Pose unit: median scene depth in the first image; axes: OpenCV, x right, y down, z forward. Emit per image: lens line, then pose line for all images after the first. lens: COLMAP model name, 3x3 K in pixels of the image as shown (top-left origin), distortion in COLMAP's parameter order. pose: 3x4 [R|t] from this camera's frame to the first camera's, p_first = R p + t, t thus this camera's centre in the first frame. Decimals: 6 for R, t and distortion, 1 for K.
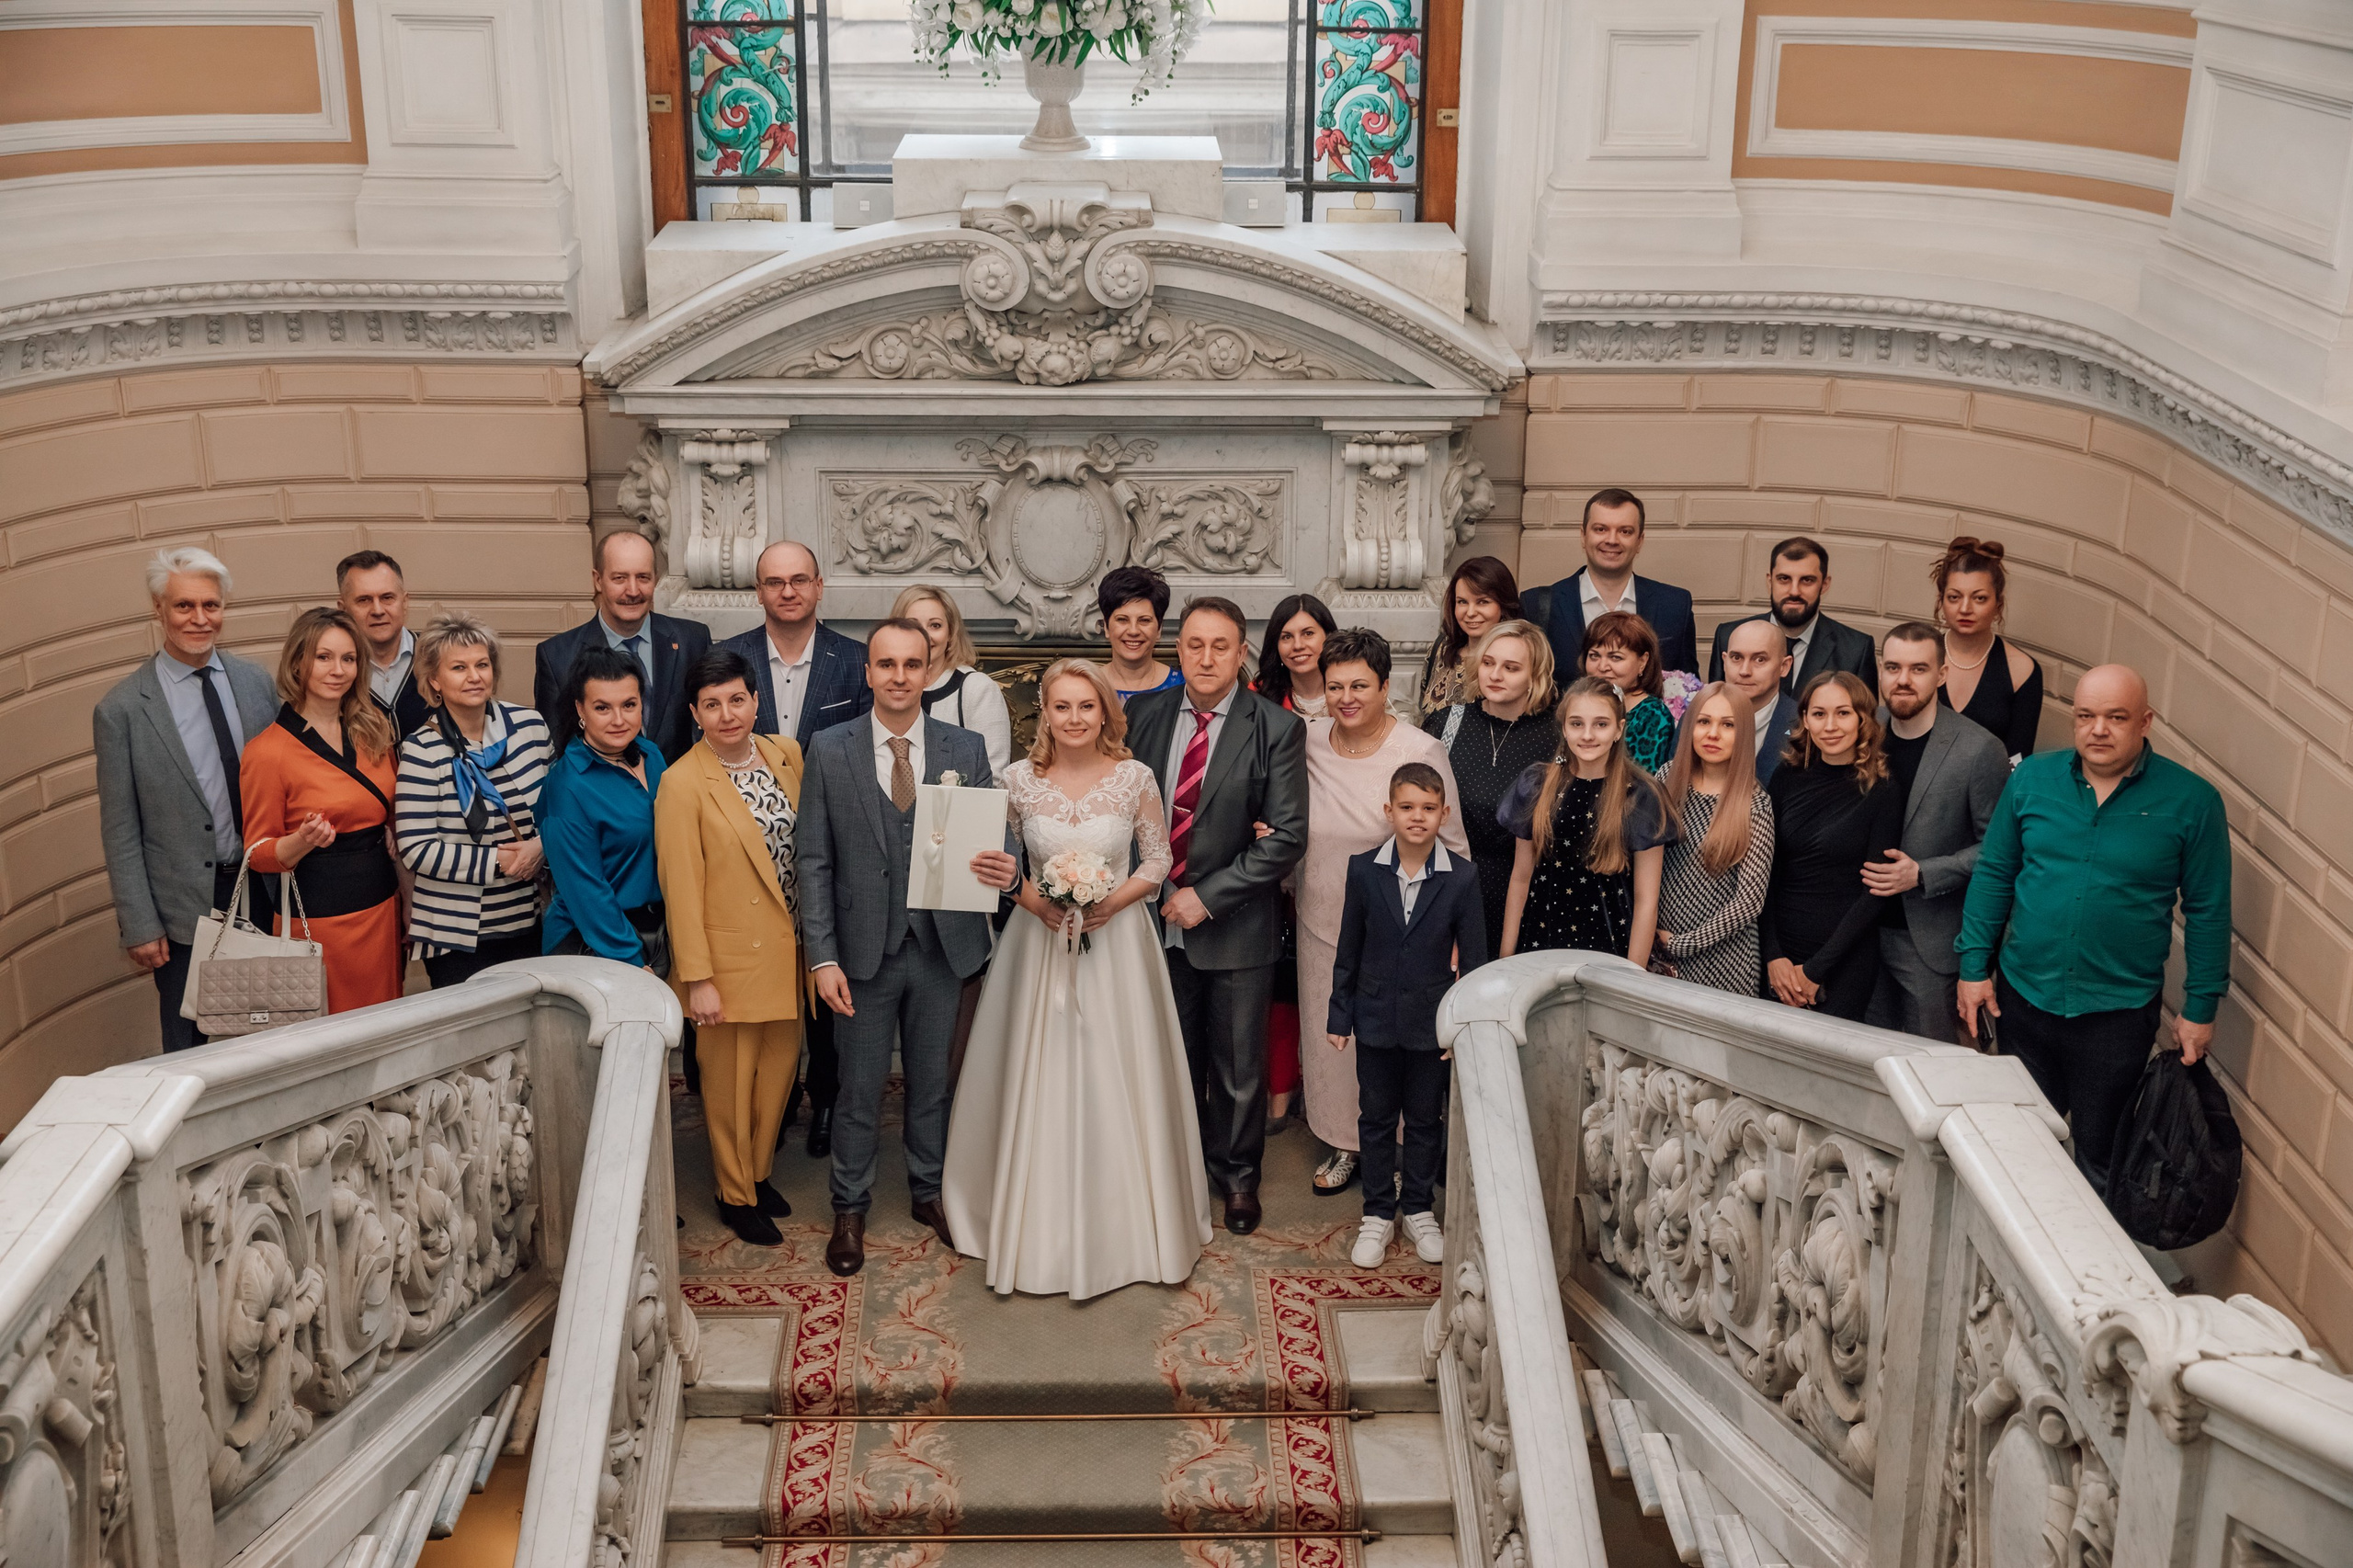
lens RADIAL K [[2881.1, 0, 1176.5], [0, 2881.1, 784.0], [0, 0, 1]] dist [0.011266, 0.291622]
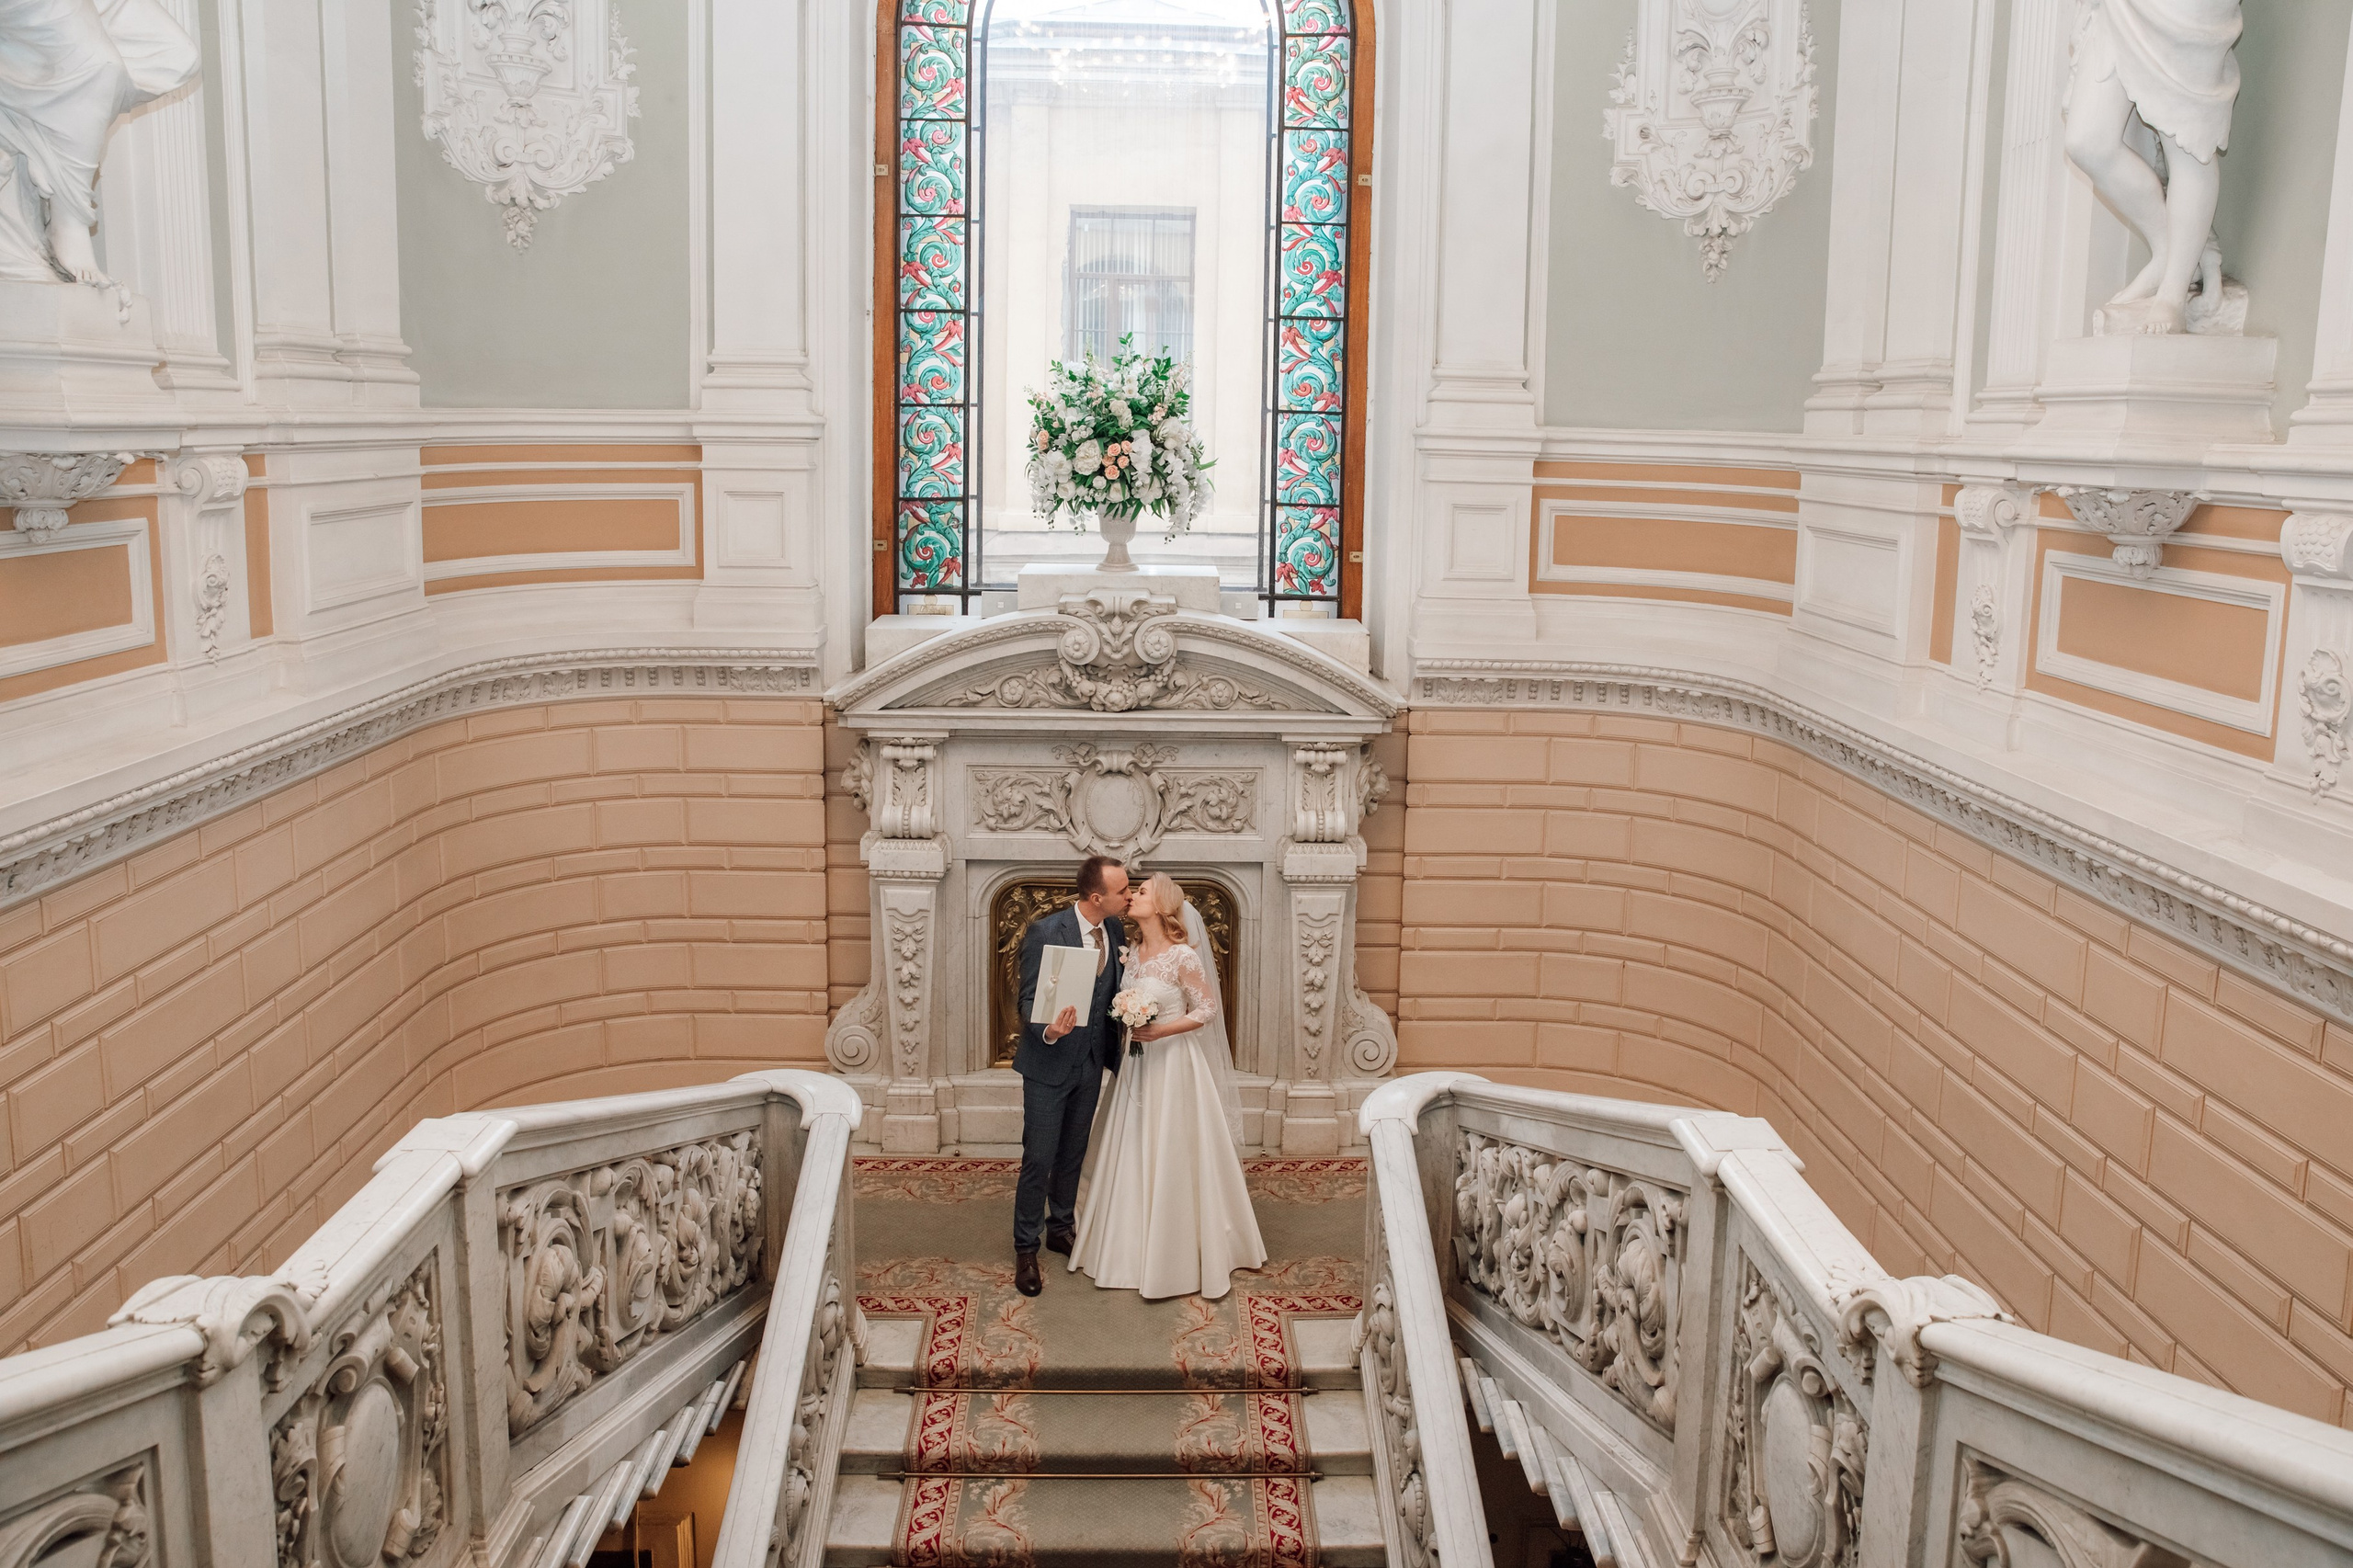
lens RADIAL K [[1432.9, 0, 1196.7], [0, 1432.9, 781.7], [0, 0, 1]] dist [-0.090372, 0.067960]
pose [[0.999969, 0.007470, 0.002558, 0.001699], [-0.006760, 0.977319, -0.211667, 0.068133], [-0.004081, 0.211643, 0.977339, 0.229878]]
